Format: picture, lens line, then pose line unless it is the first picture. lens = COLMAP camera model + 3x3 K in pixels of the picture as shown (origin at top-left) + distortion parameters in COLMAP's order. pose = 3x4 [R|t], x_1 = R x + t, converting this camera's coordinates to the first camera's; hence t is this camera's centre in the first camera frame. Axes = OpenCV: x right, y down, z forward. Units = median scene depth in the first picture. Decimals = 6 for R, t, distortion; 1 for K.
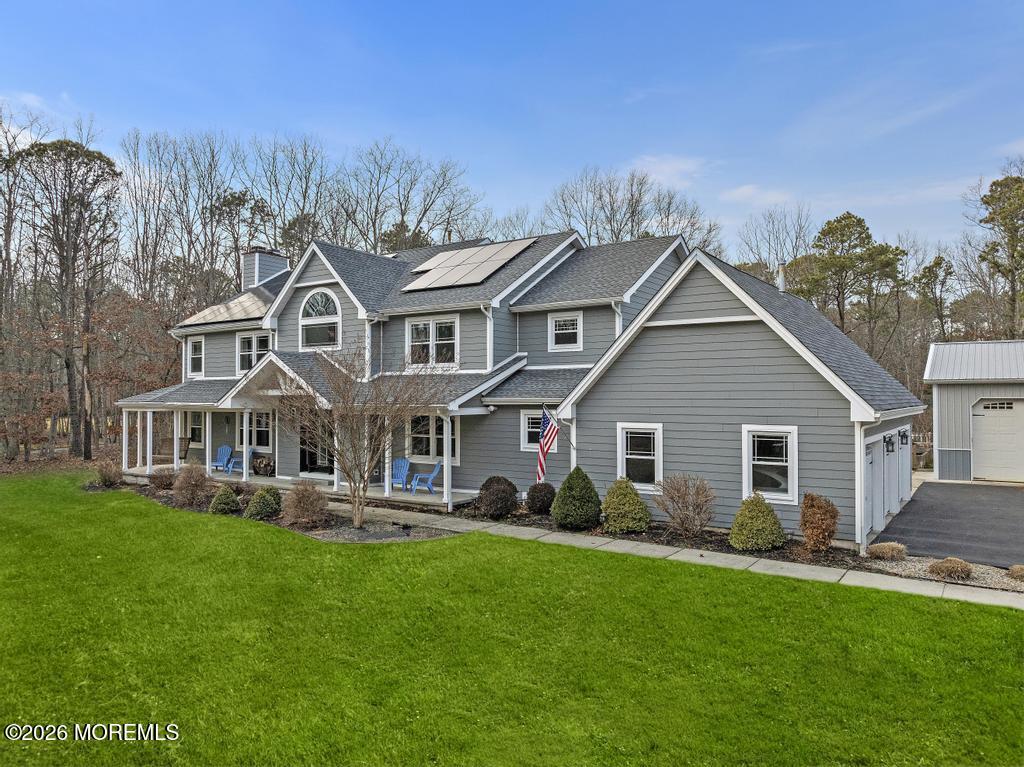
lens RADIAL K [[730.0, 0, 512.0], [0, 730.0, 383.5], [0, 0, 1]] dist [-0.007498, -0.001921]
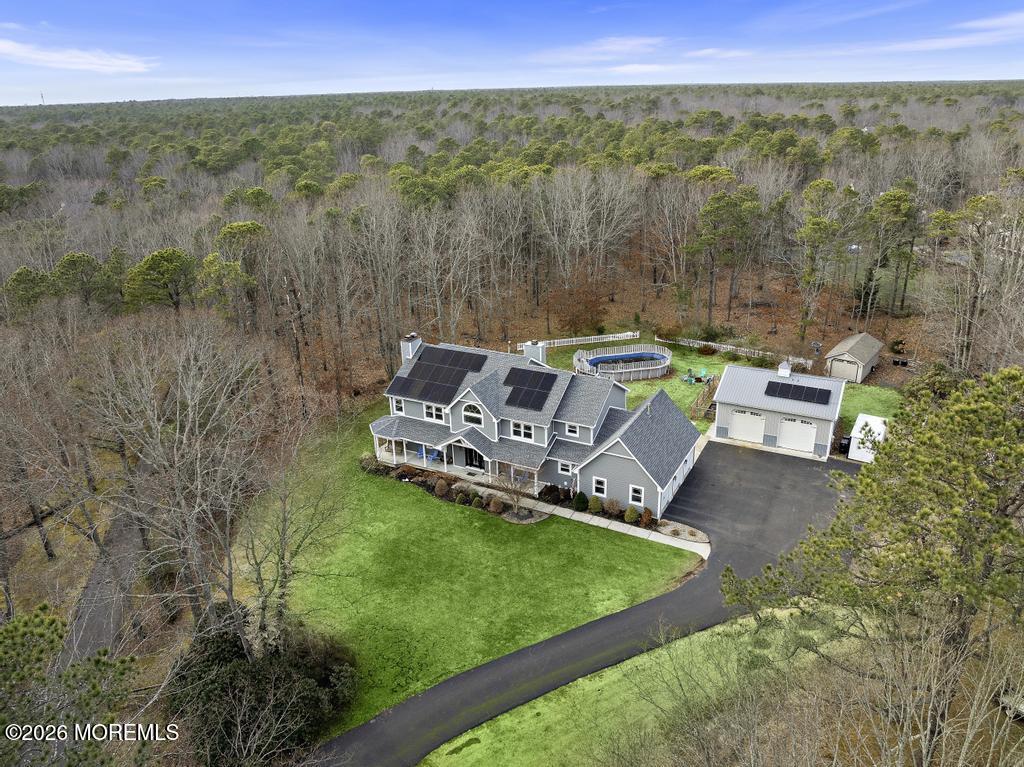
lens RADIAL K [[743.6, 0, 512.0], [0, 743.6, 383.5], [0, 0, 1]] dist [-0.039286, -0.000624]
pose [[0.992933, -0.066060, 0.098594, -0.410092], [0.021783, 0.918092, 0.395768, -1.316398], [-0.116662, -0.390823, 0.913043, -1.450718]]
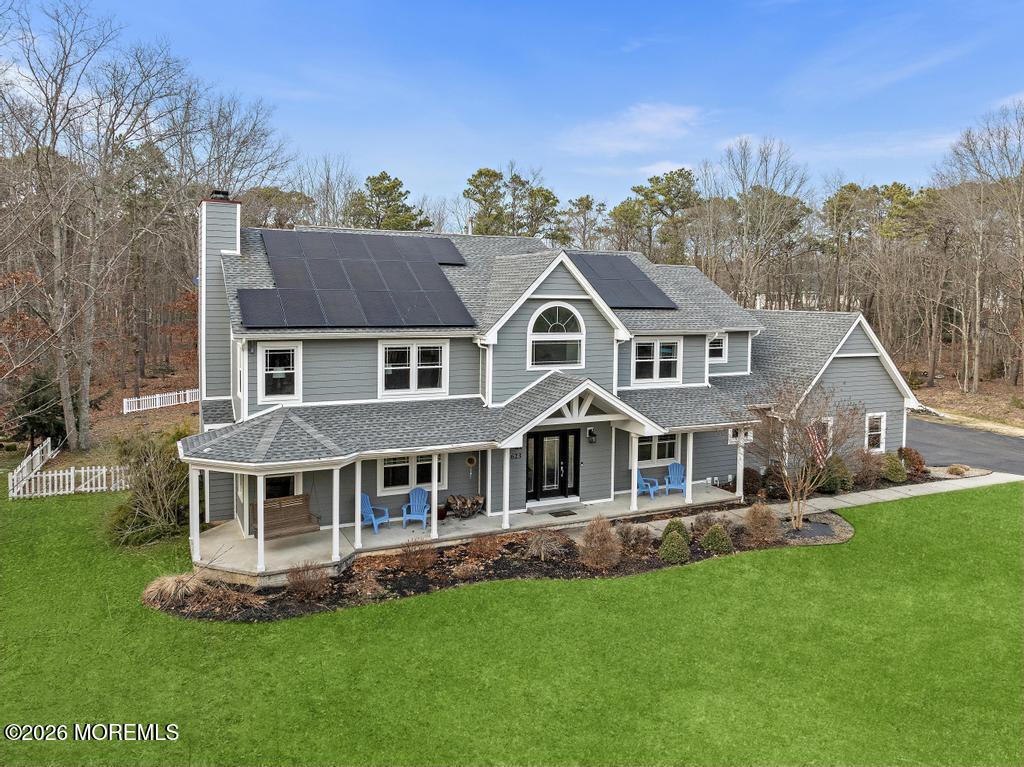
lens RADIAL K [[749.1, 0, 508.0], [0, 749.1, 339.6], [0, 0, 1]] dist [-0.032753, -0.002366]
pose [[0.492102, -0.042584, 0.869495, -1.228963], [-0.030908, 0.997318, 0.066337, -0.157879], [-0.869989, -0.059519, 0.489467, 0.644373]]
